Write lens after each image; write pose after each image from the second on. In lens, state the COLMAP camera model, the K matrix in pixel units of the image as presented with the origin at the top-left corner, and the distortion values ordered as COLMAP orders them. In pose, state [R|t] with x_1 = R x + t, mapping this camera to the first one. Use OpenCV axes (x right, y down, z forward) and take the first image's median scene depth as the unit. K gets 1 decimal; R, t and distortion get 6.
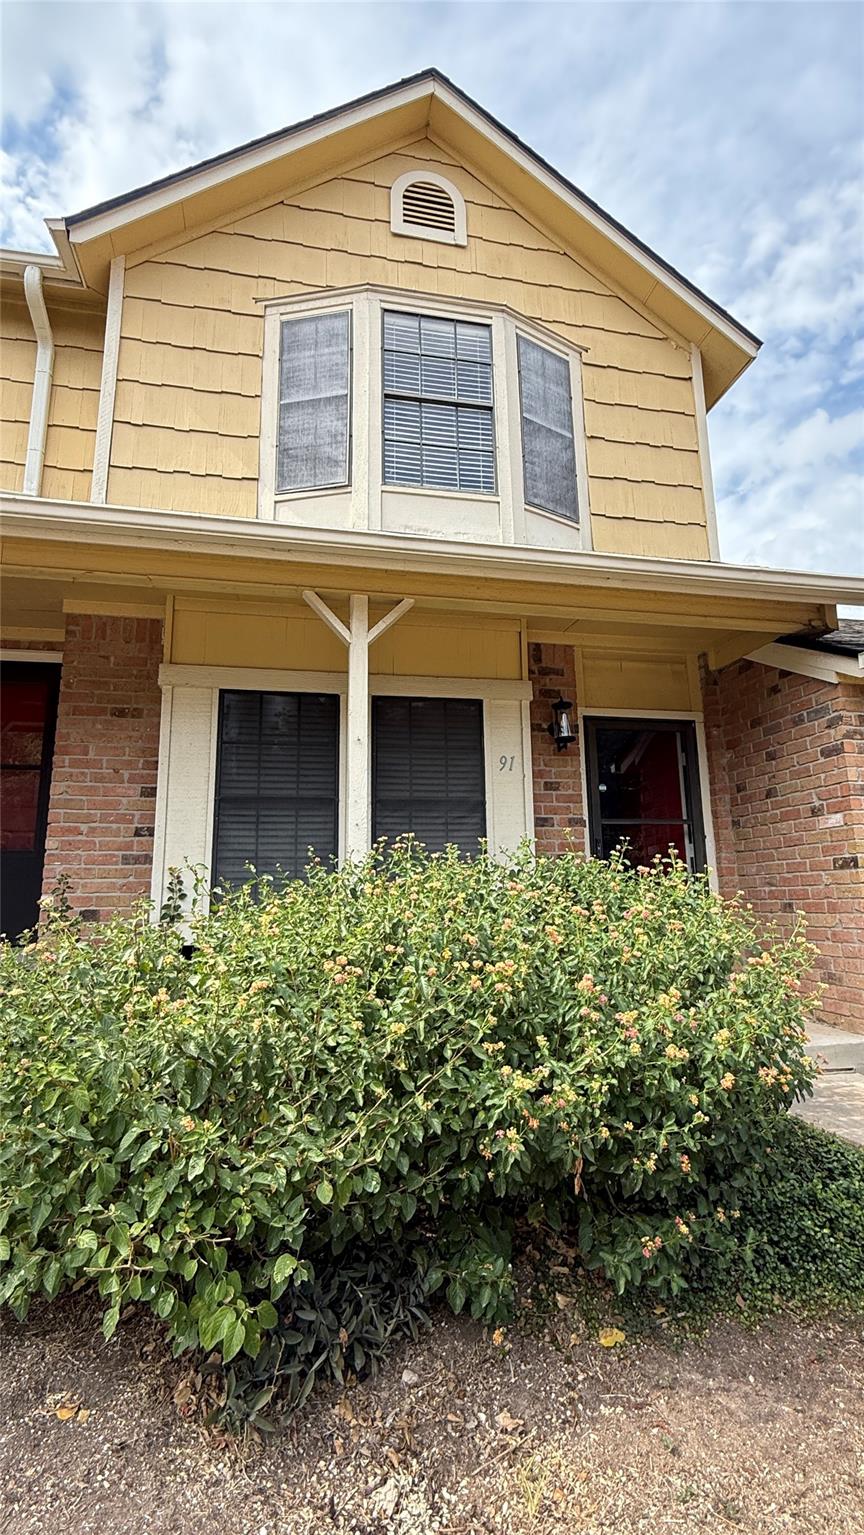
lens RADIAL K [[726.4, 0, 428.1], [0, 726.4, 771.8], [0, 0, 1]] dist [-0.004849, -0.002865]
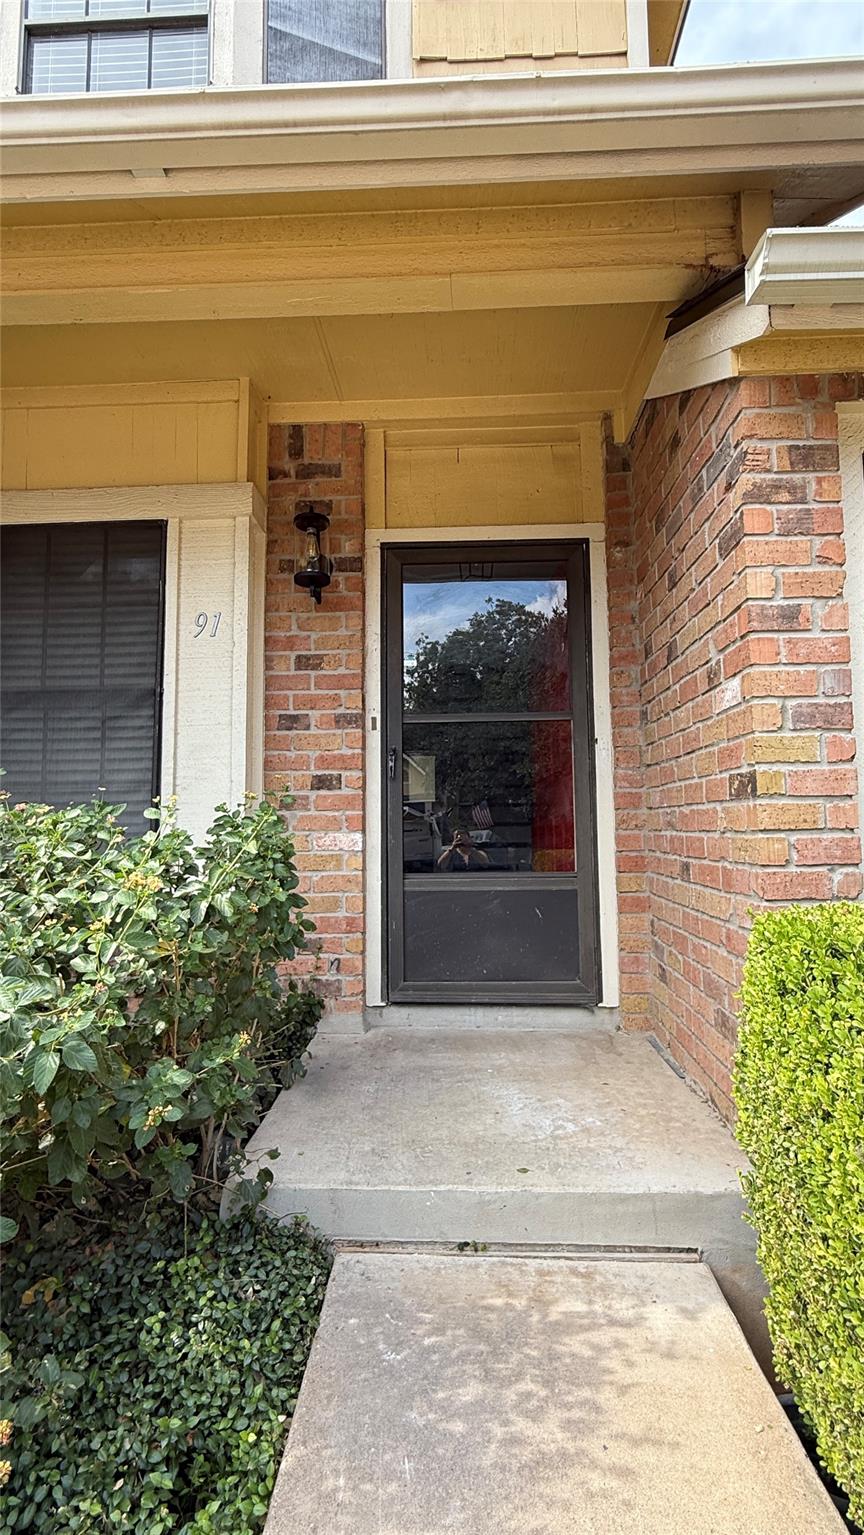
lens RADIAL K [[726.4, 0, 440.5], [0, 726.4, 774.1], [0, 0, 1]] dist [-0.004849, -0.002865]
pose [[0.973945, -0.016501, -0.226183, 0.406936], [0.041337, 0.993558, 0.105513, 0.051882], [0.222985, -0.112113, 0.968353, 0.429176]]
